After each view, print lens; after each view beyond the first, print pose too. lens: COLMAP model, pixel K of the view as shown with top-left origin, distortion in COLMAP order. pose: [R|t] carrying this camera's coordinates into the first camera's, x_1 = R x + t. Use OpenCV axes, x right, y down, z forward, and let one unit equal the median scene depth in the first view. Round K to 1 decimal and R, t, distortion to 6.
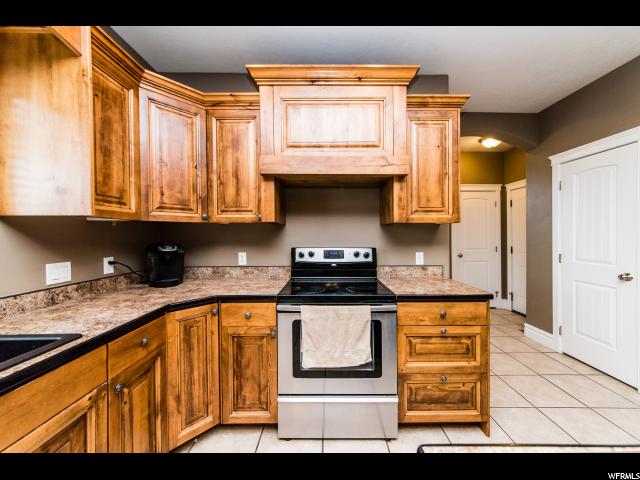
lens RADIAL K [[212.1, 0, 334.6], [0, 212.1, 232.5], [0, 0, 1]] dist [-0.018717, 0.000207]
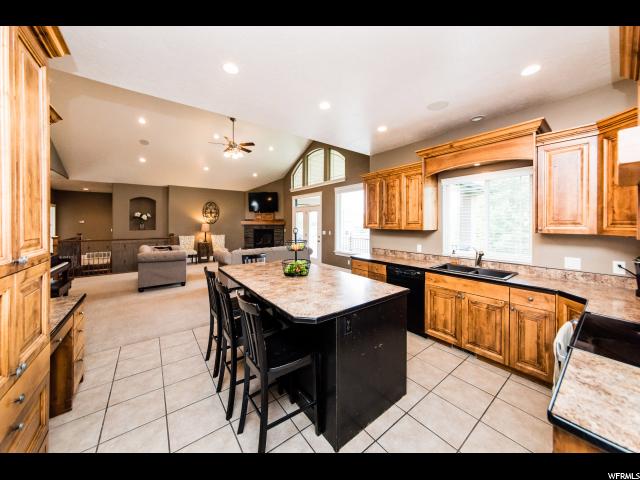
lens RADIAL K [[235.3, 0, 337.3], [0, 235.3, 220.7], [0, 0, 1]] dist [0.002610, -0.000299]
pose [[-0.757112, -0.018058, -0.653036, 1.249301], [-0.011186, 0.999830, -0.014679, -0.097995], [0.653190, -0.003808, -0.757185, 0.975472]]
